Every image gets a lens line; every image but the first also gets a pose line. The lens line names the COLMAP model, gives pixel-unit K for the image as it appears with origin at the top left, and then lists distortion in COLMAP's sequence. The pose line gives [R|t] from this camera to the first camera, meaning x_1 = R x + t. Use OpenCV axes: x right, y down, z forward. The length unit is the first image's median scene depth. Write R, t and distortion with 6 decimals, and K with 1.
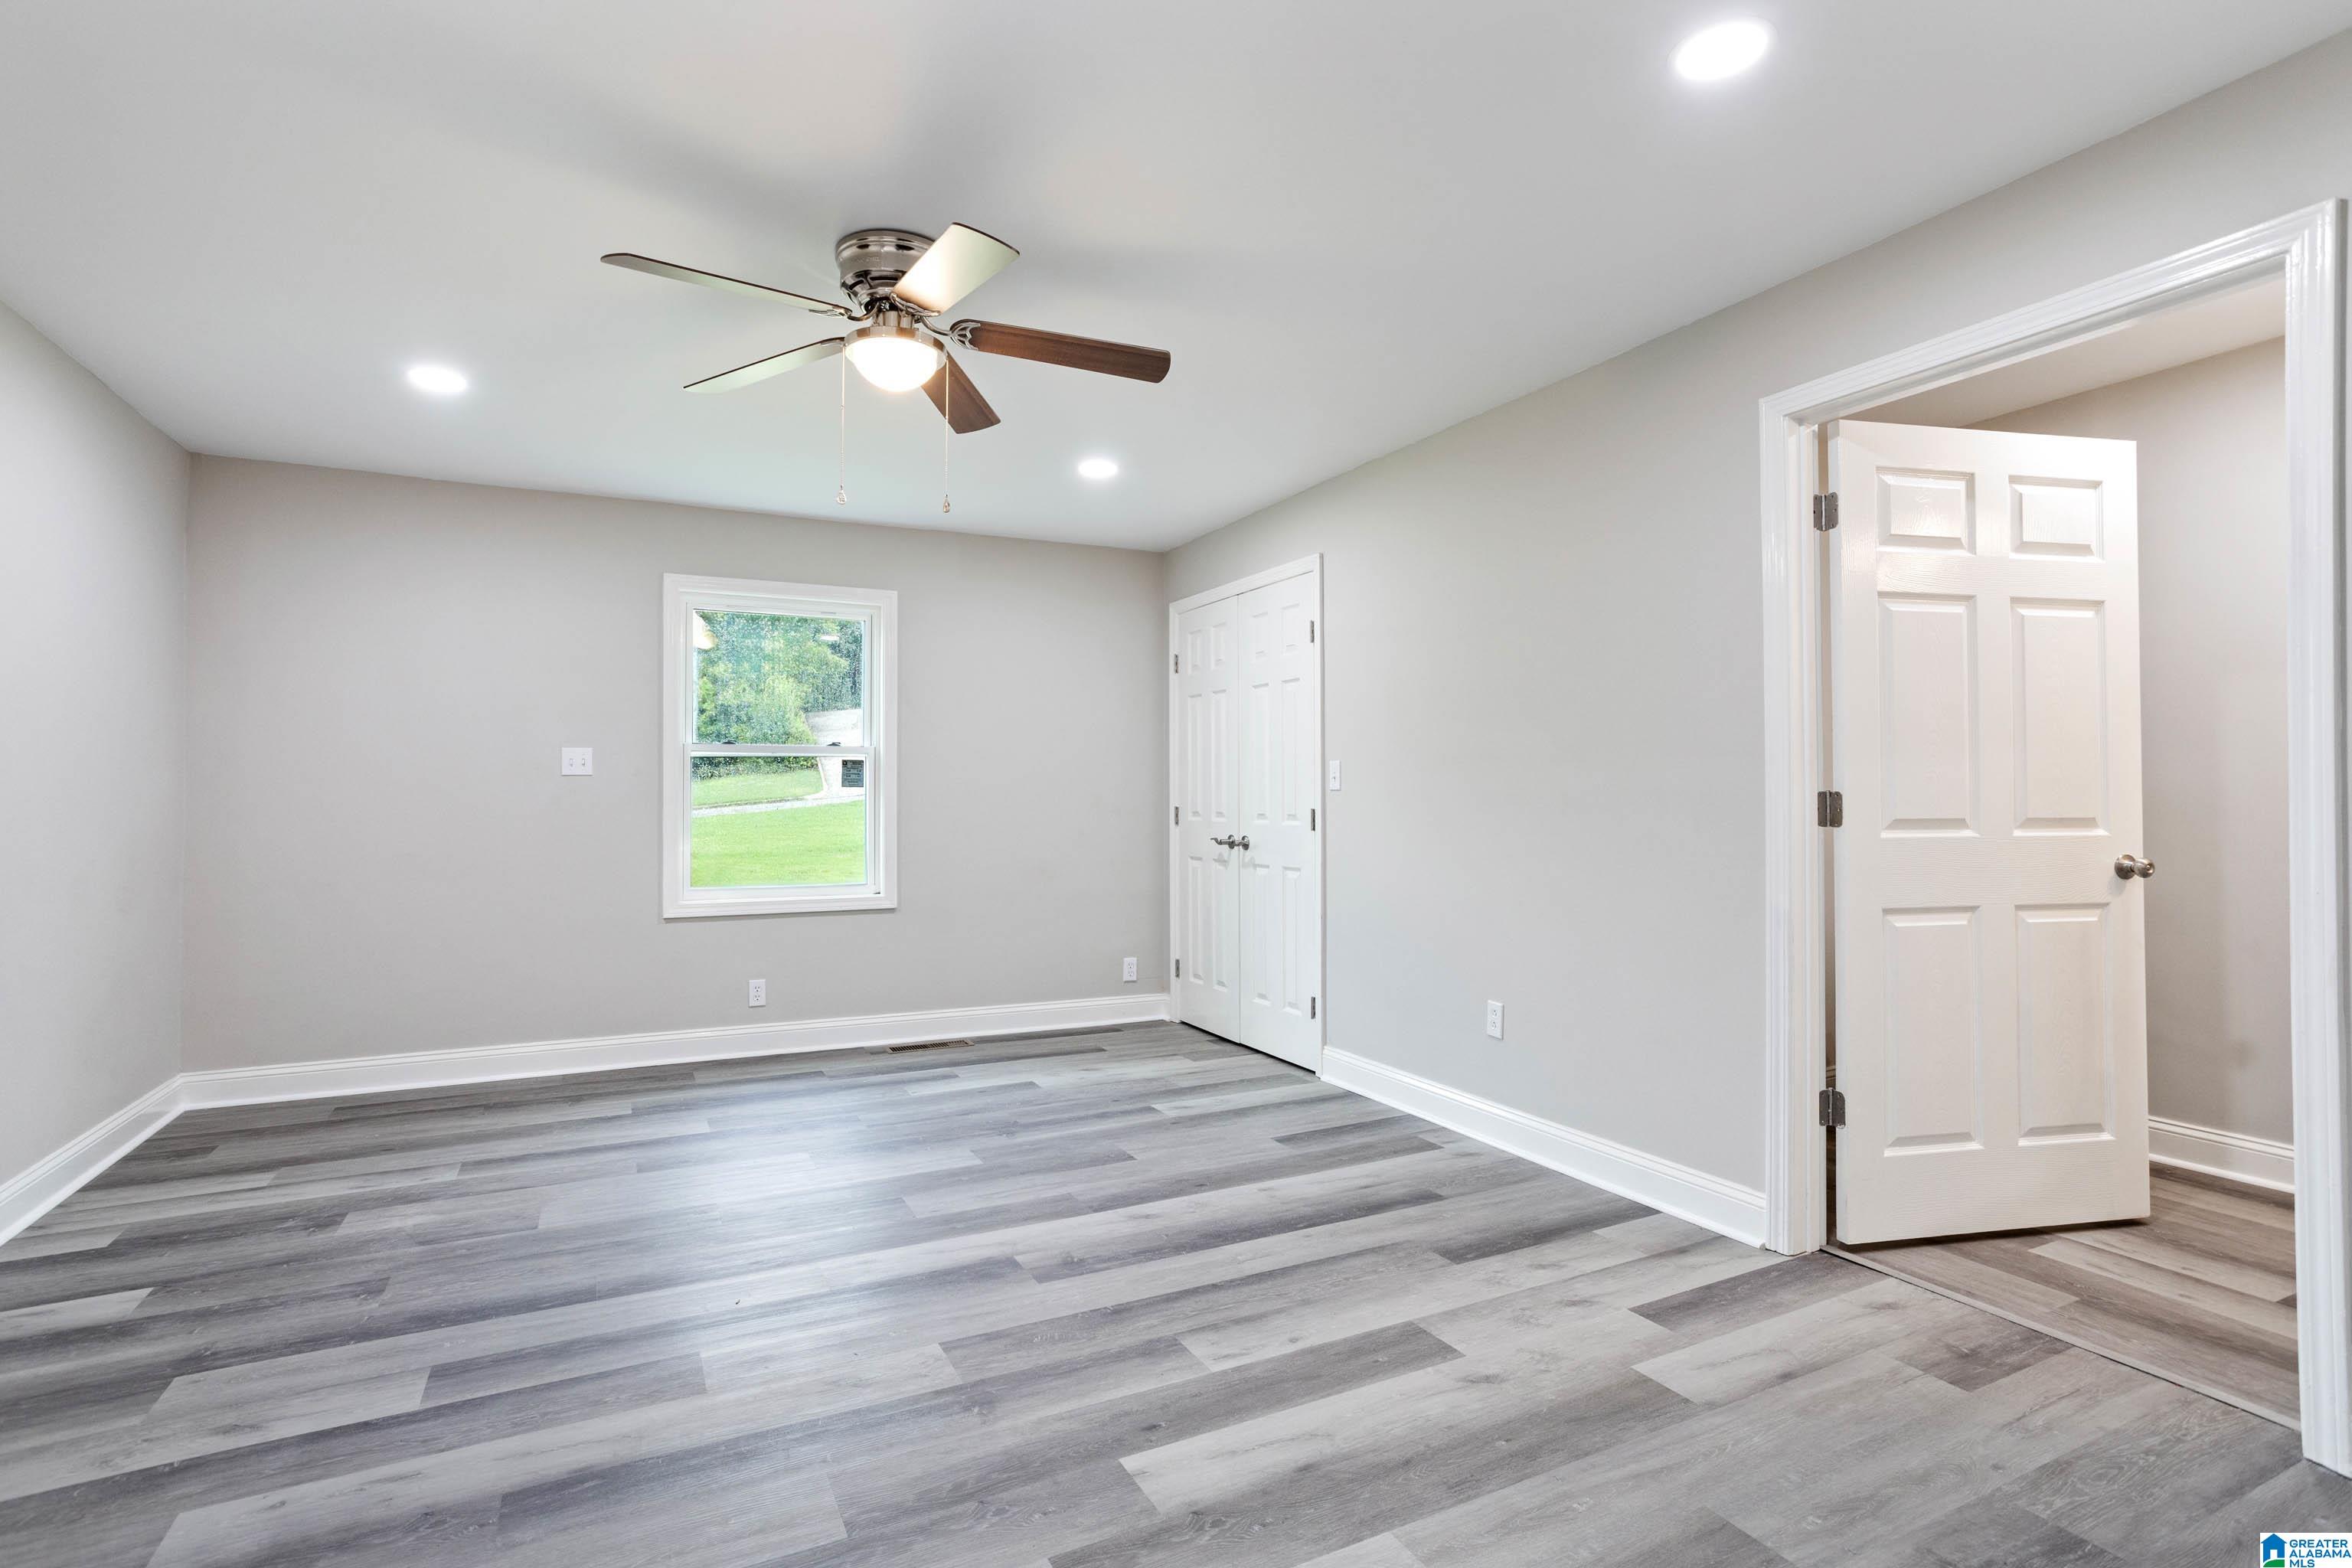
lens RADIAL K [[1125.4, 0, 1174.3], [0, 1125.4, 804.2], [0, 0, 1]] dist [-0.039382, 0.021496]
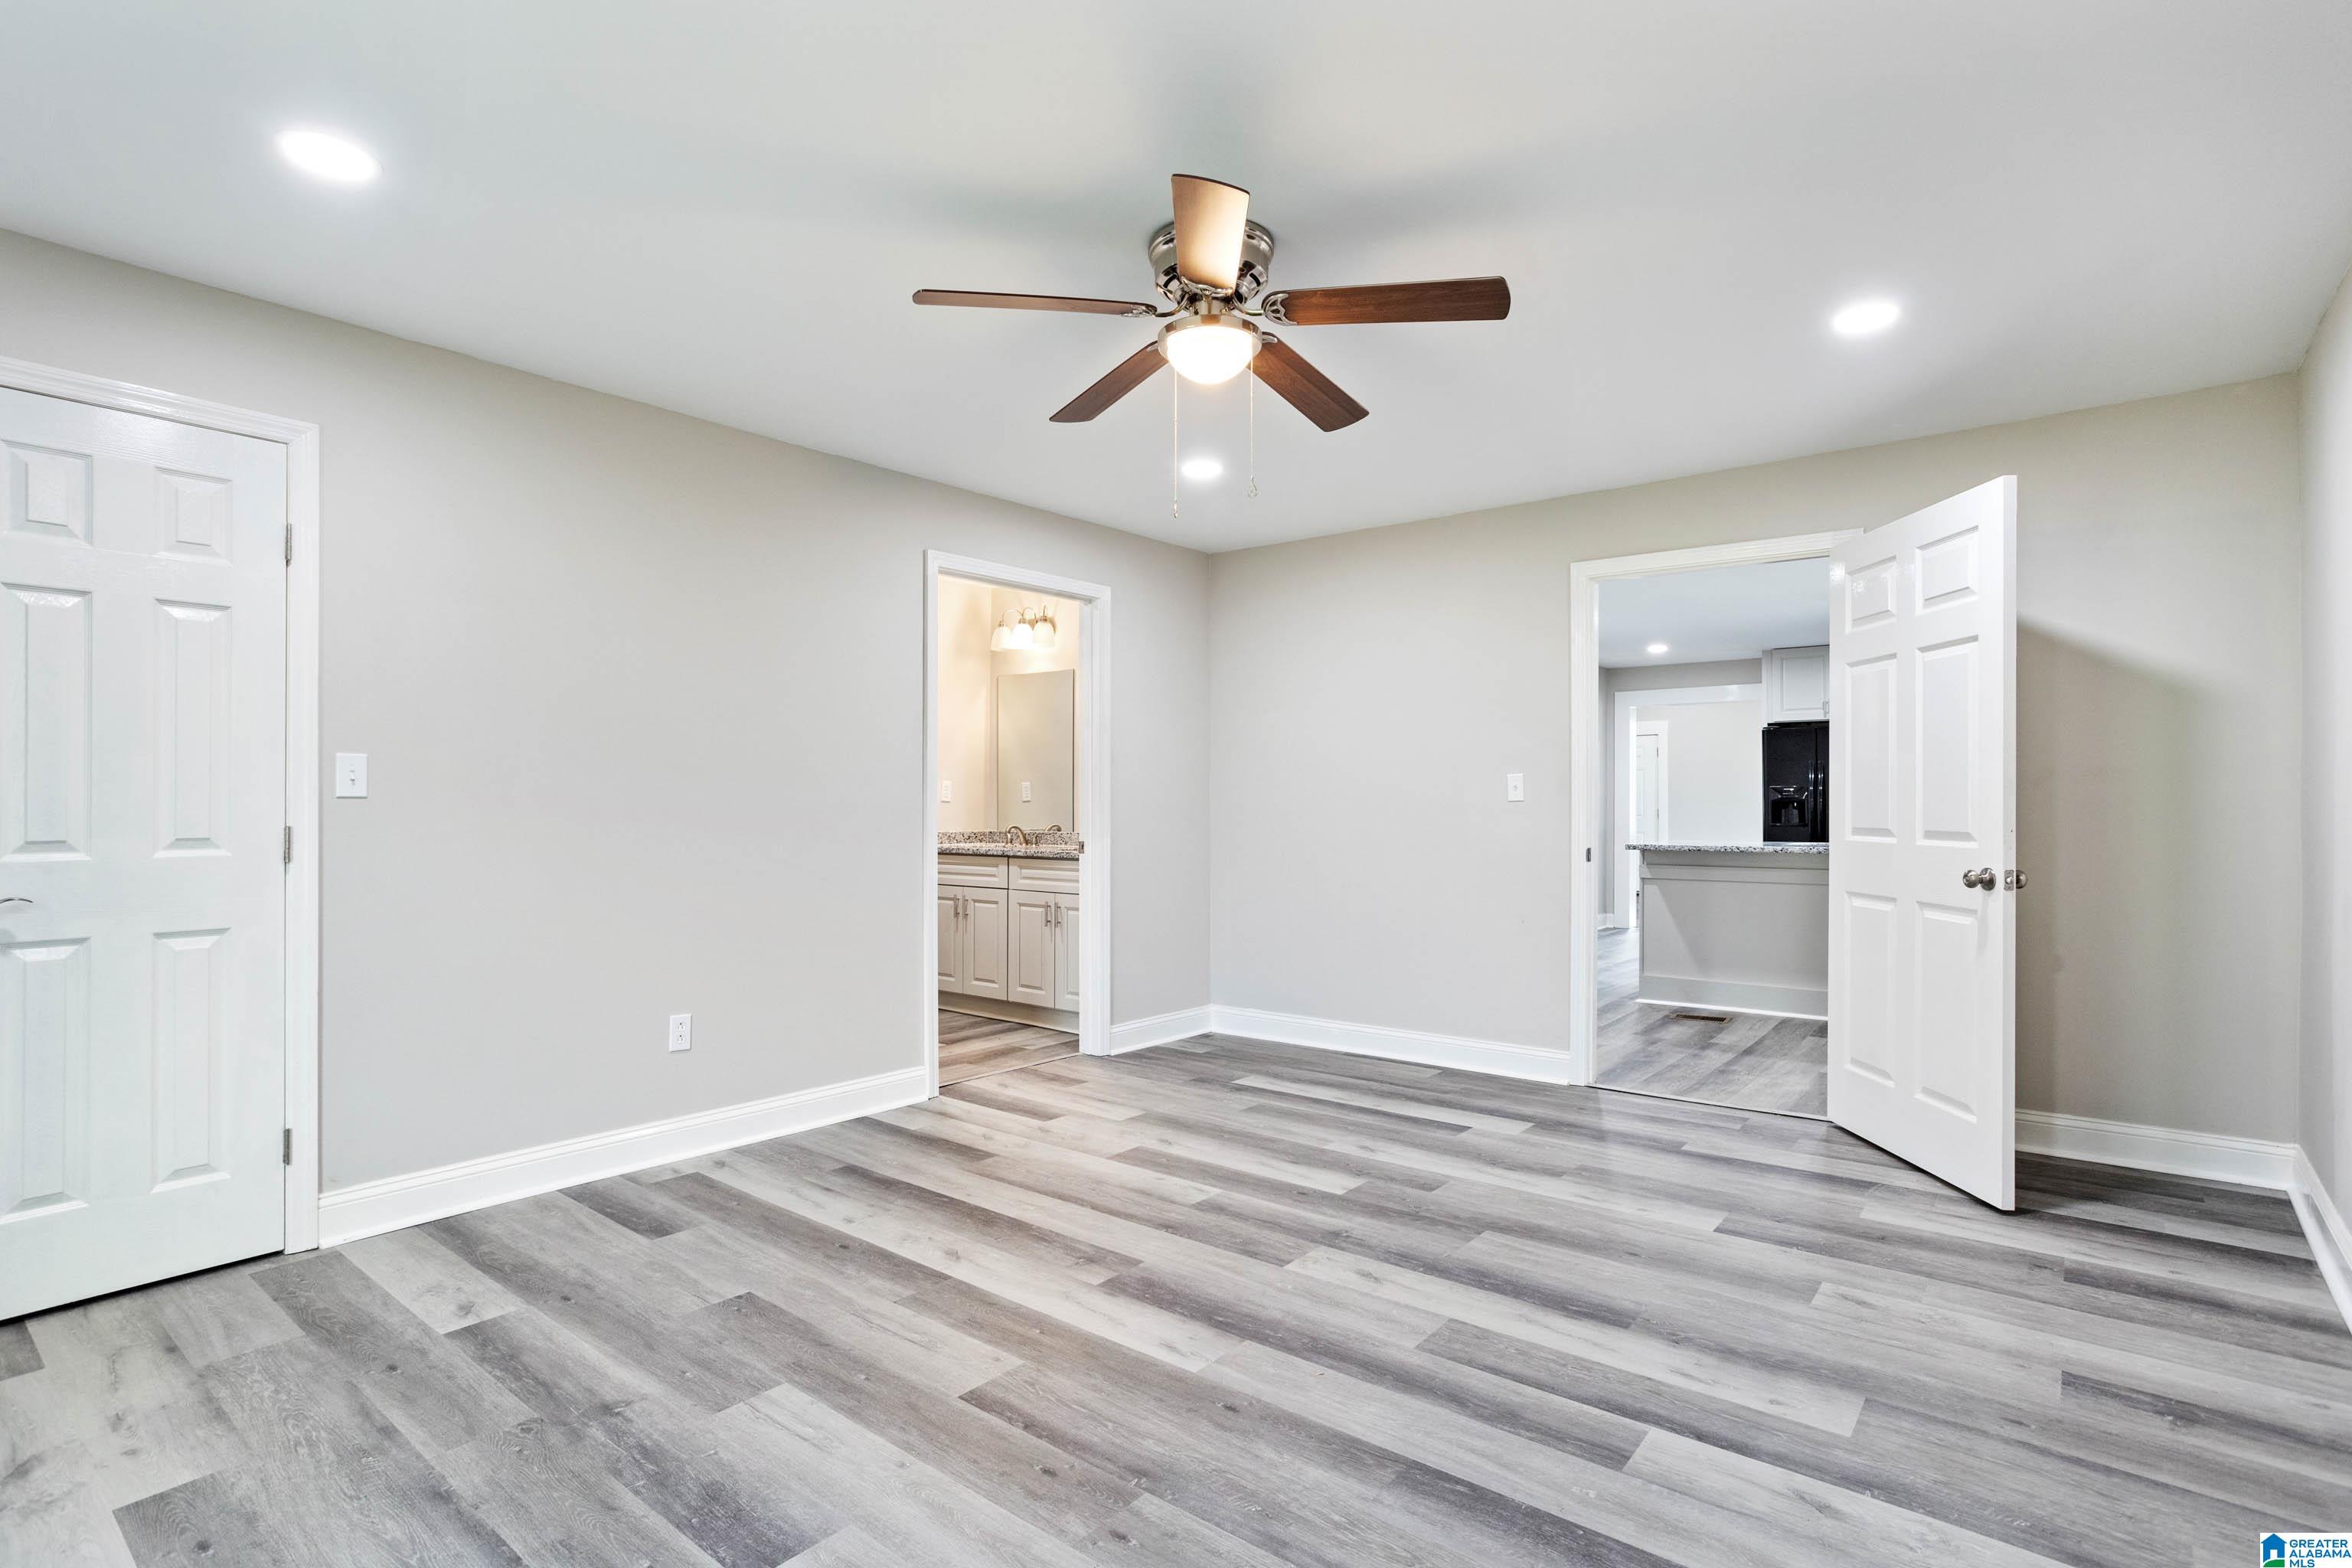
lens RADIAL K [[1153.4, 0, 1182.6], [0, 1153.4, 795.8], [0, 0, 1]] dist [-0.056986, 0.035220]
pose [[-0.411055, 0.011431, 0.911539, -1.071043], [0.005815, 0.999934, -0.009917, -0.002211], [-0.911592, 0.001224, -0.411094, 1.338658]]
